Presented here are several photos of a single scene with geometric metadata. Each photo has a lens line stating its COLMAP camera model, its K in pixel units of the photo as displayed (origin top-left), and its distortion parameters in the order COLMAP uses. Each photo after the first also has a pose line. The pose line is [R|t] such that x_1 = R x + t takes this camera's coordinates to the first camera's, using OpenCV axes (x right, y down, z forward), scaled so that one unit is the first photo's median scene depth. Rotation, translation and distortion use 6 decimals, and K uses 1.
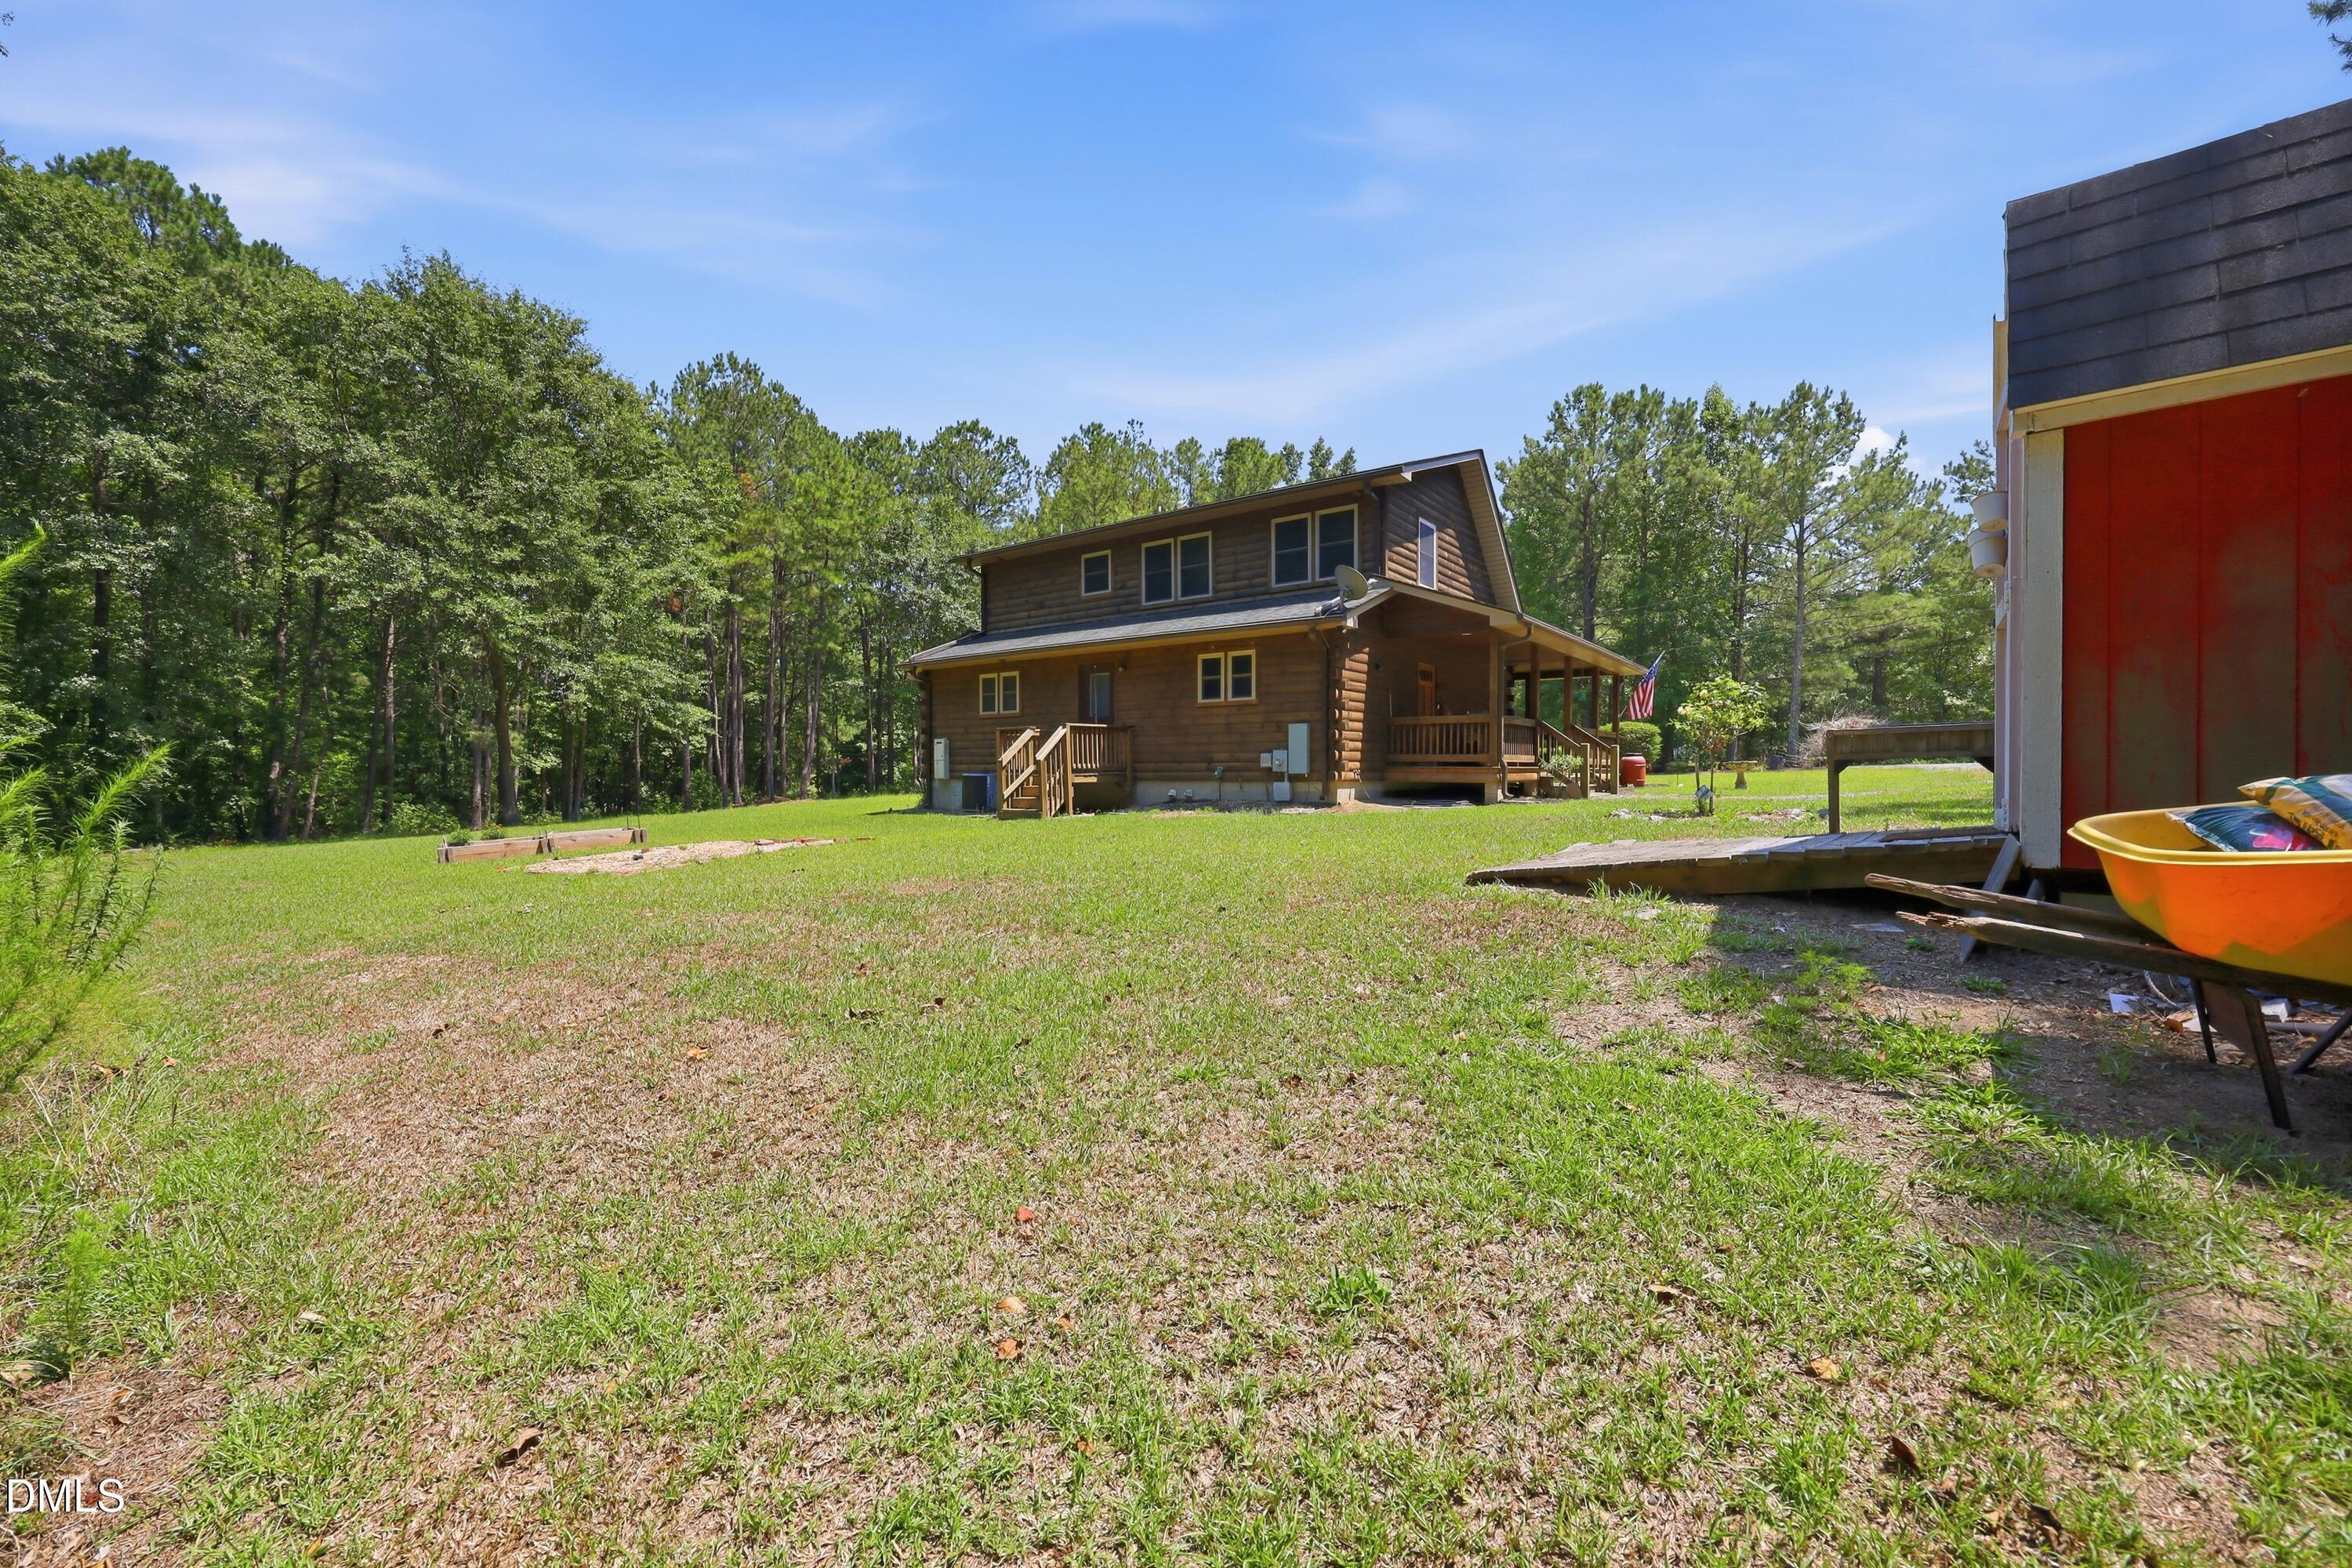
lens RADIAL K [[974.4, 0, 1176.0], [0, 974.4, 784.0], [0, 0, 1]] dist [-0.001240, 0.000217]
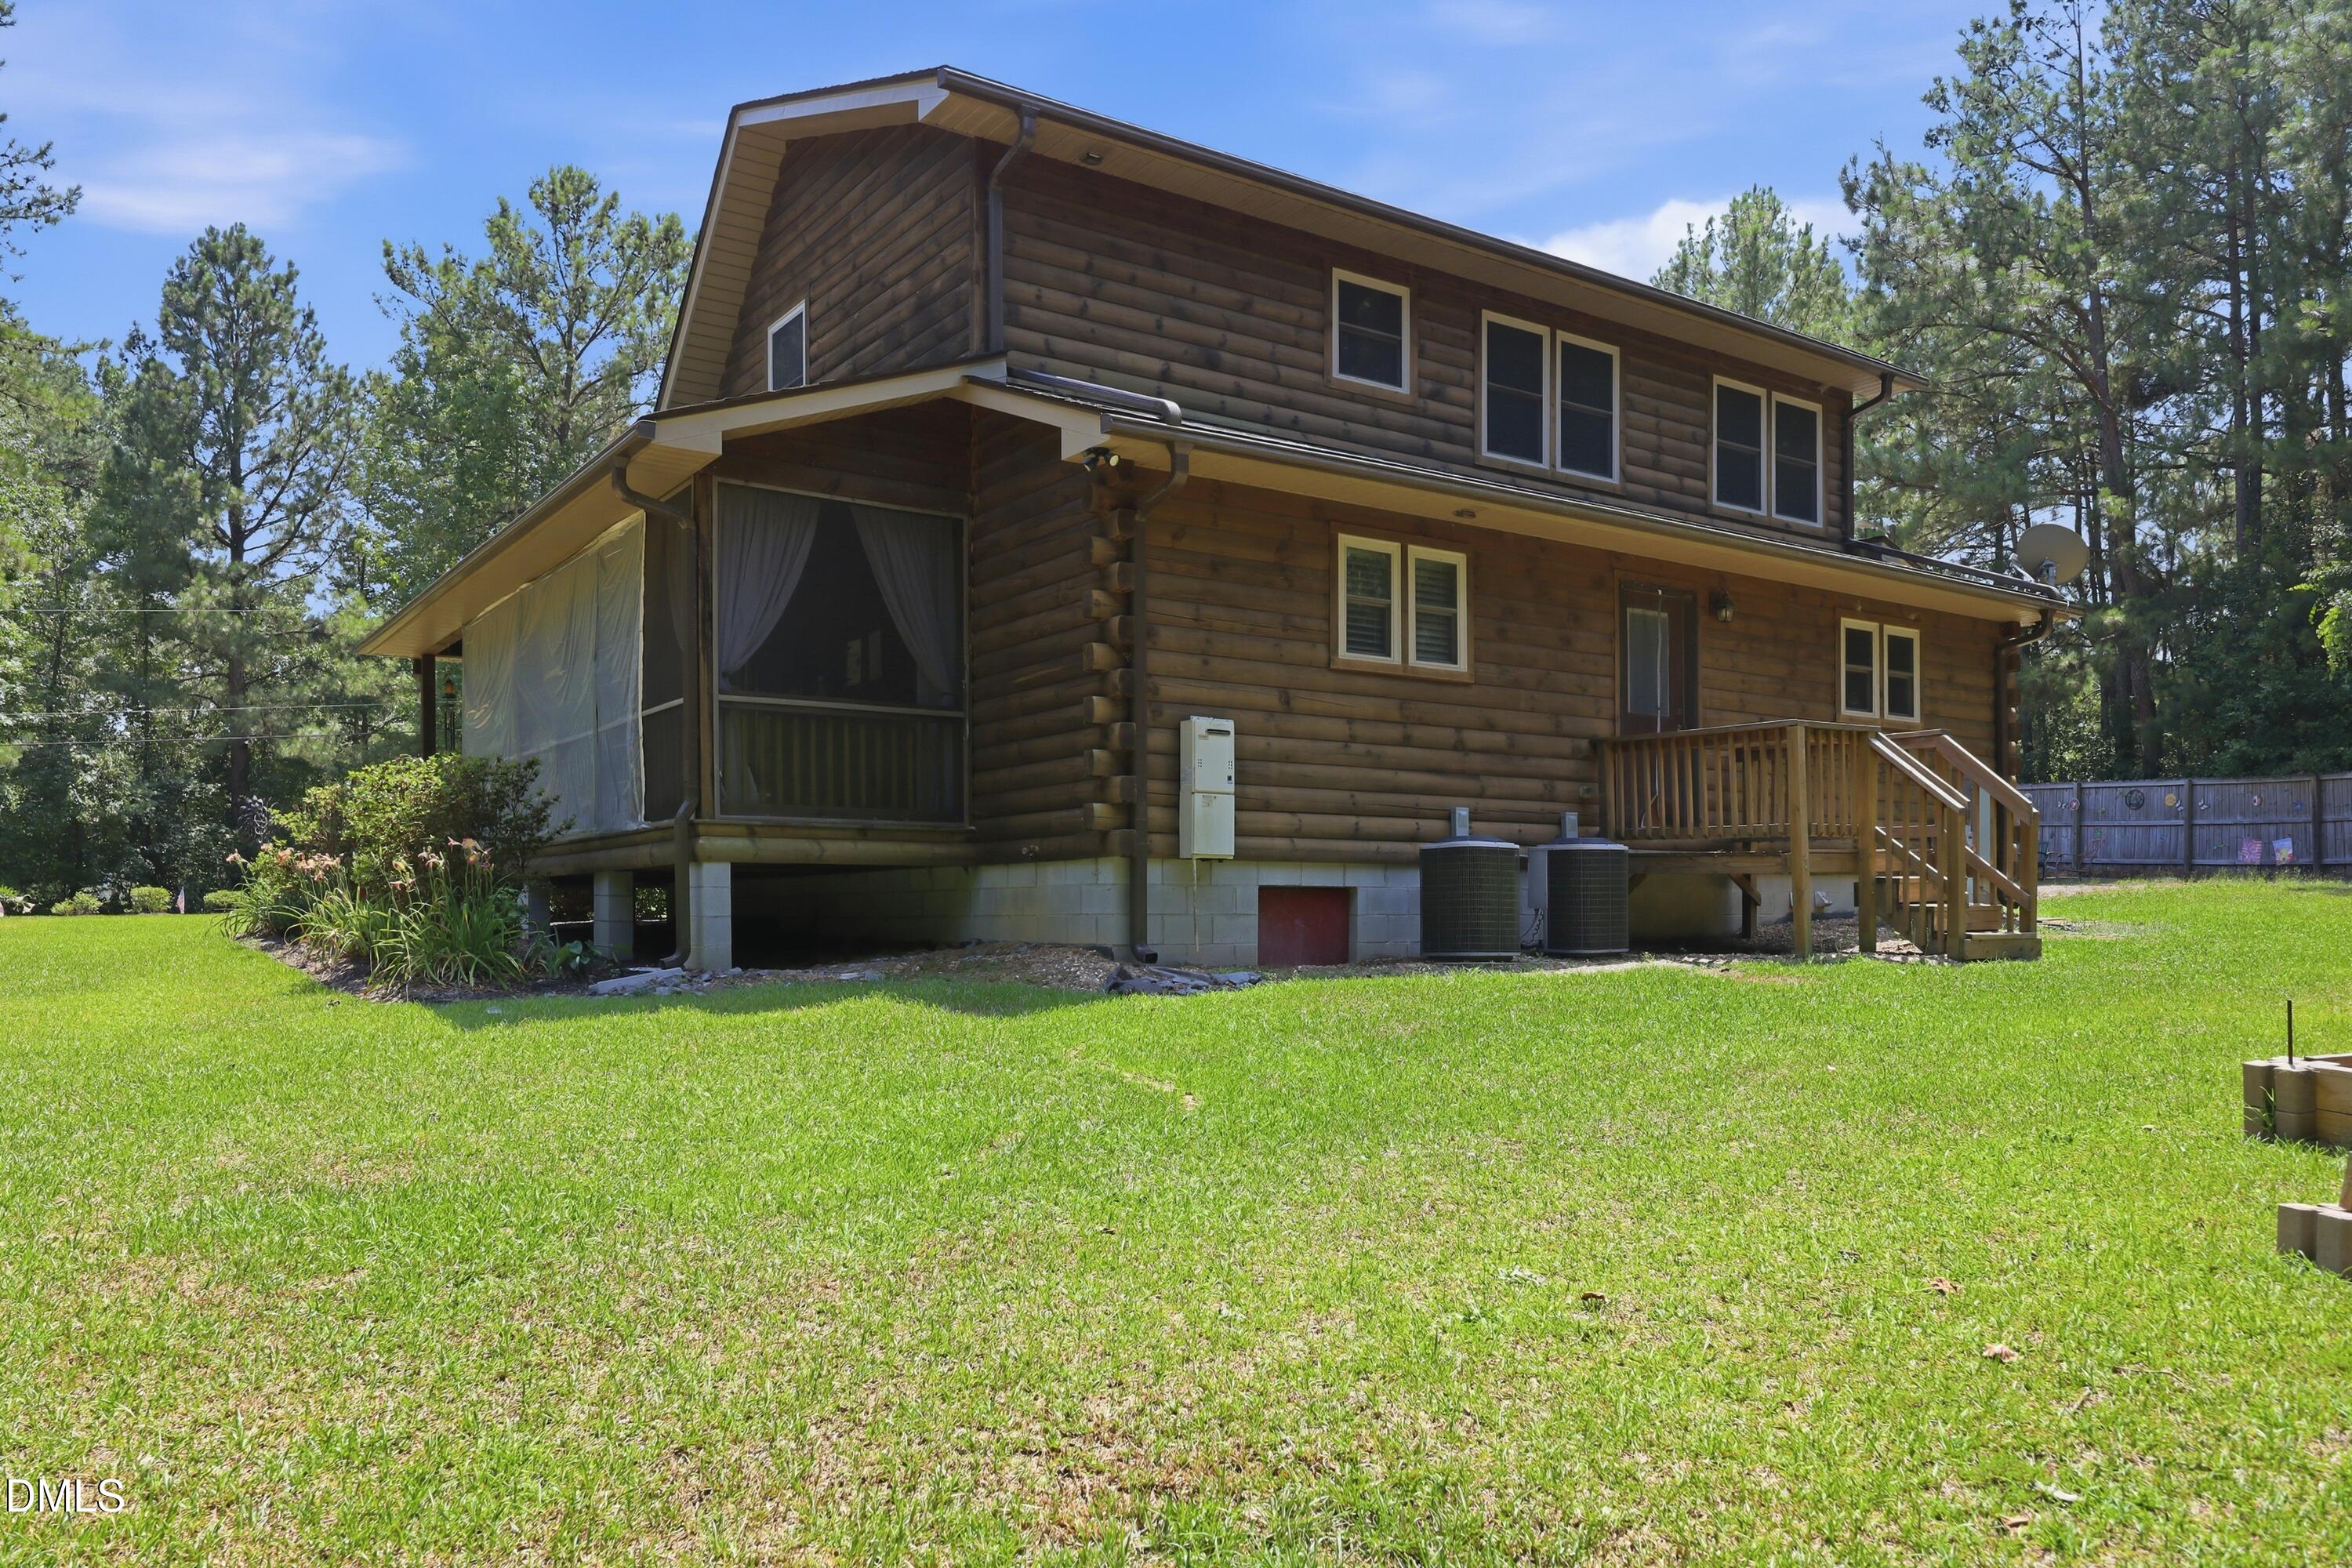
lens RADIAL K [[1713.4, 0, 1147.1], [0, 1713.4, 917.2], [0, 0, 1]] dist [-0.007533, -0.001739]
pose [[0.324522, 0.002872, 0.945874, -0.426102], [0.010167, 0.999927, -0.006524, 0.009354], [-0.945823, 0.011734, 0.324469, 0.497326]]
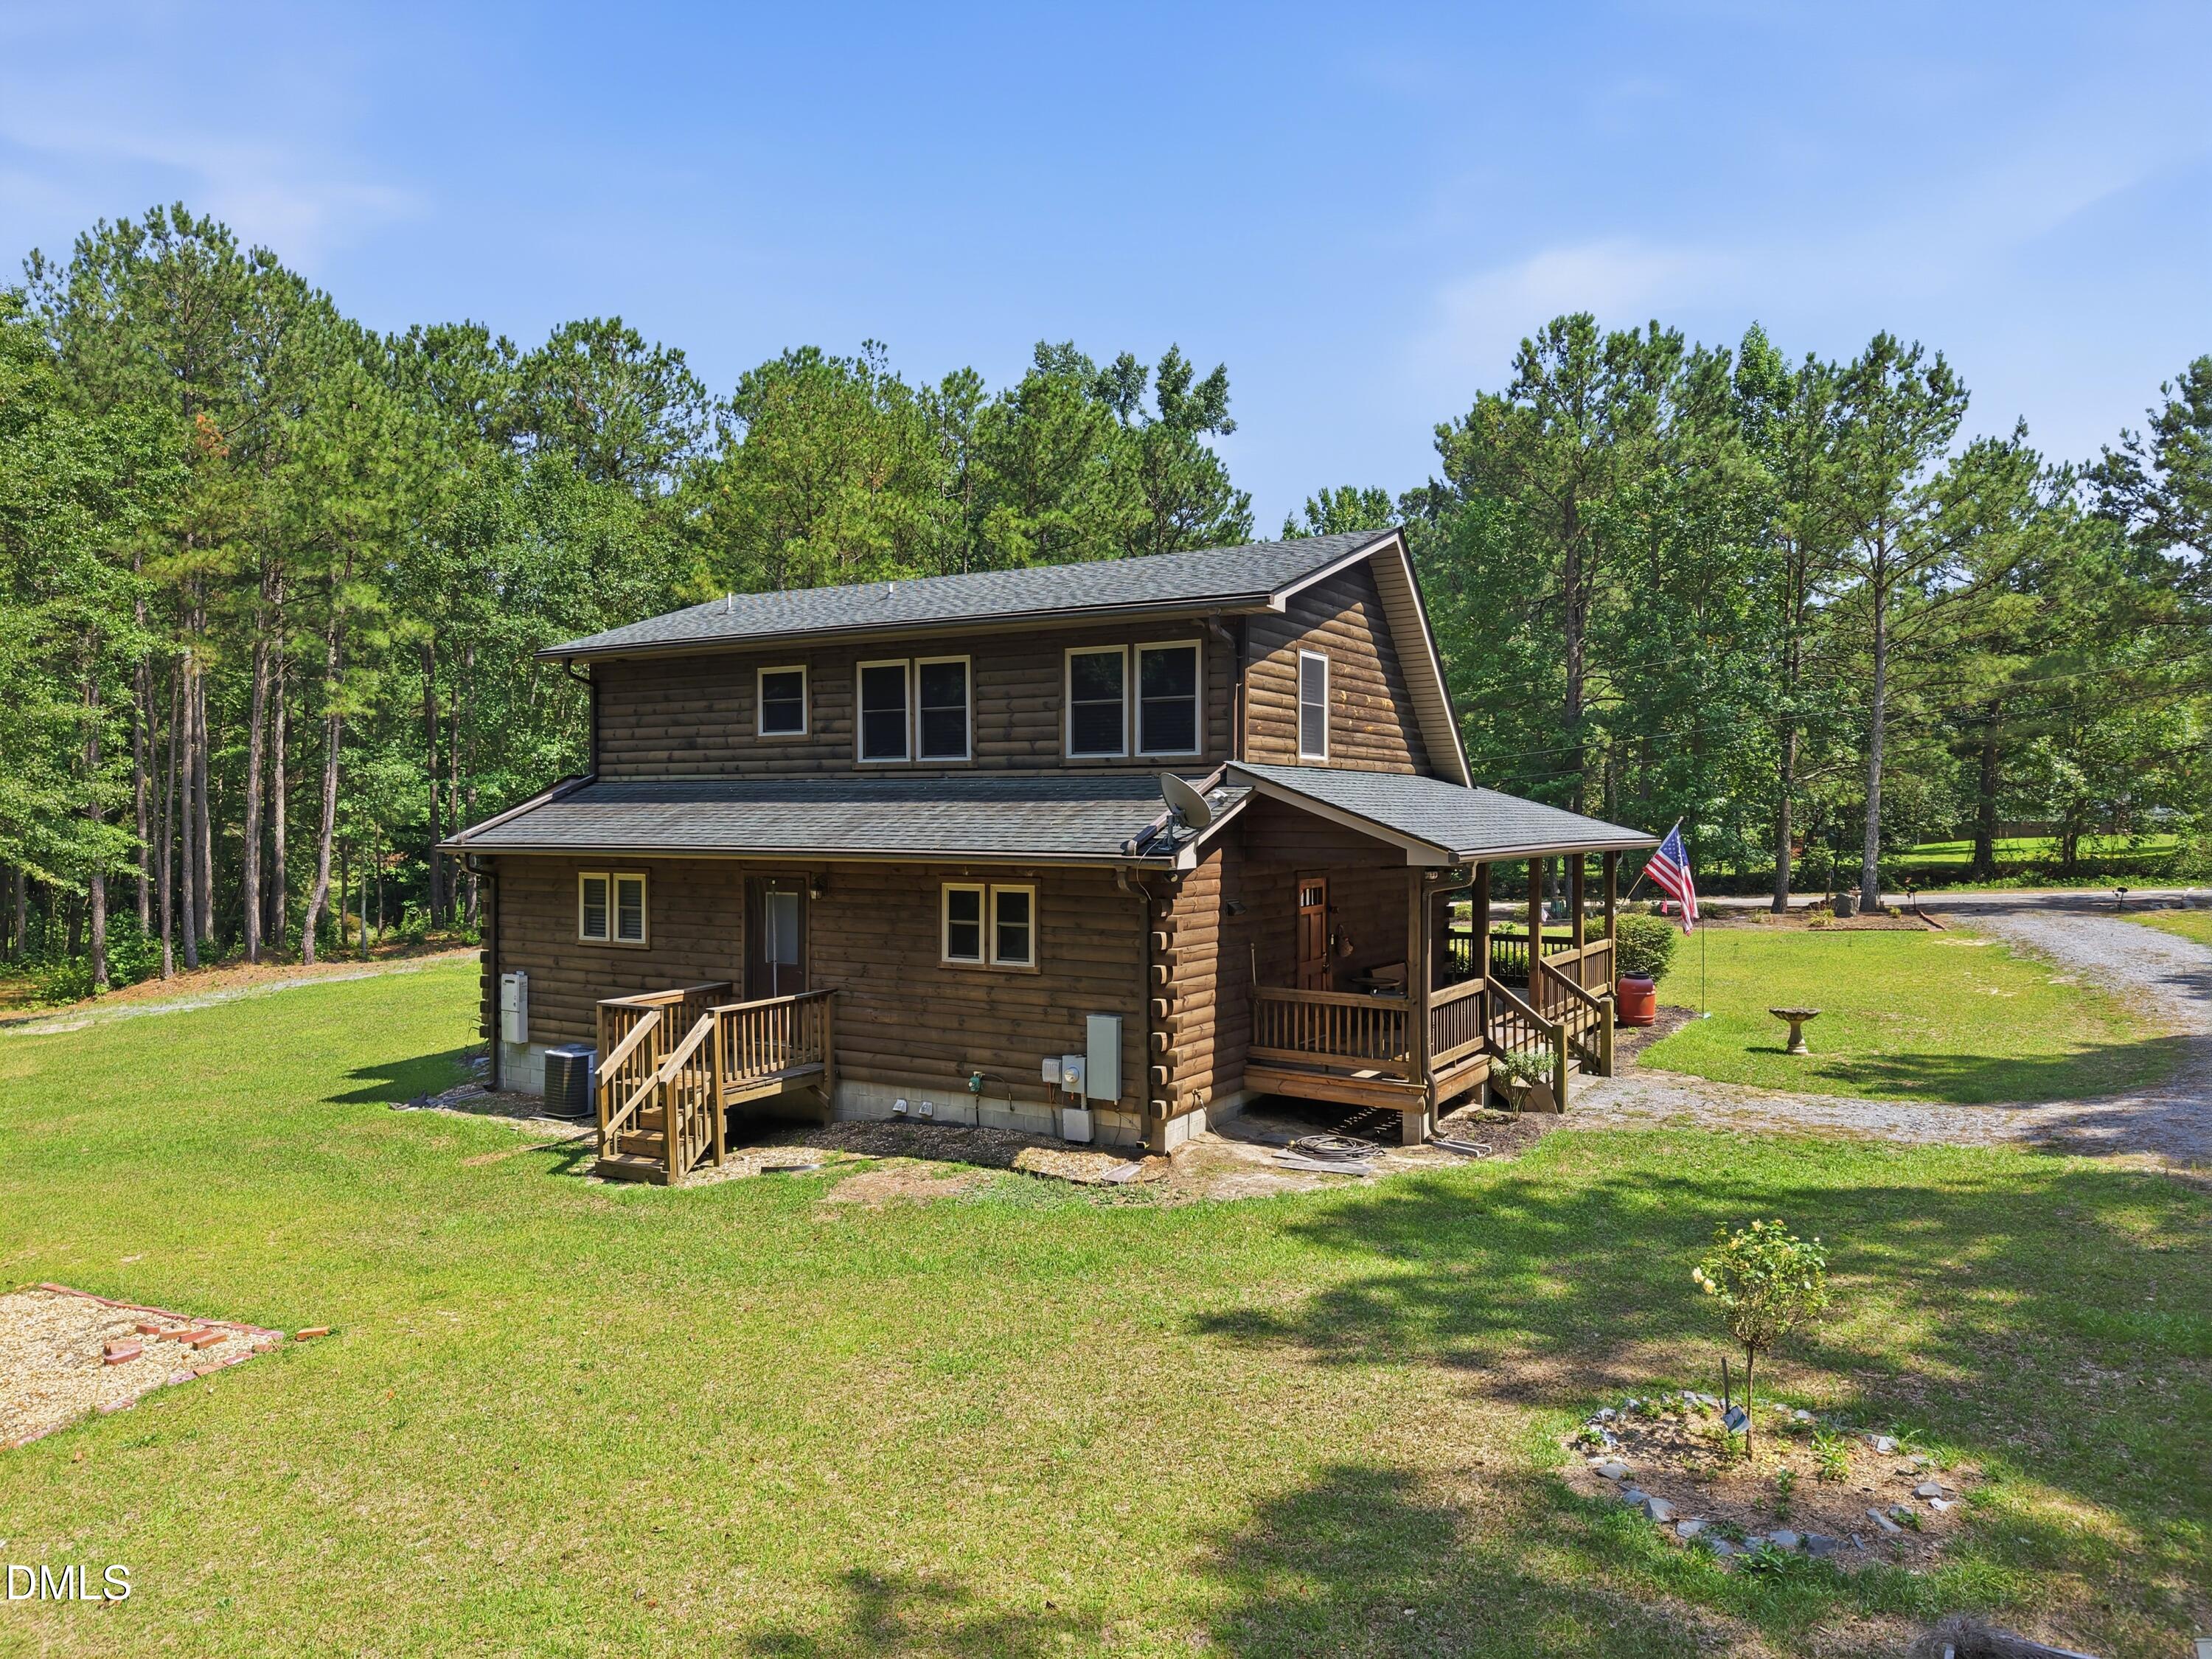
lens RADIAL K [[1499.1, 0, 1127.7], [0, 1499.1, 822.2], [0, 0, 1]] dist [0.041601, -0.034776]
pose [[0.993877, 0.000433, 0.110490, 0.016231], [-0.000080, 0.999995, -0.003201, -0.079054], [-0.110491, 0.003172, 0.993872, 0.028067]]
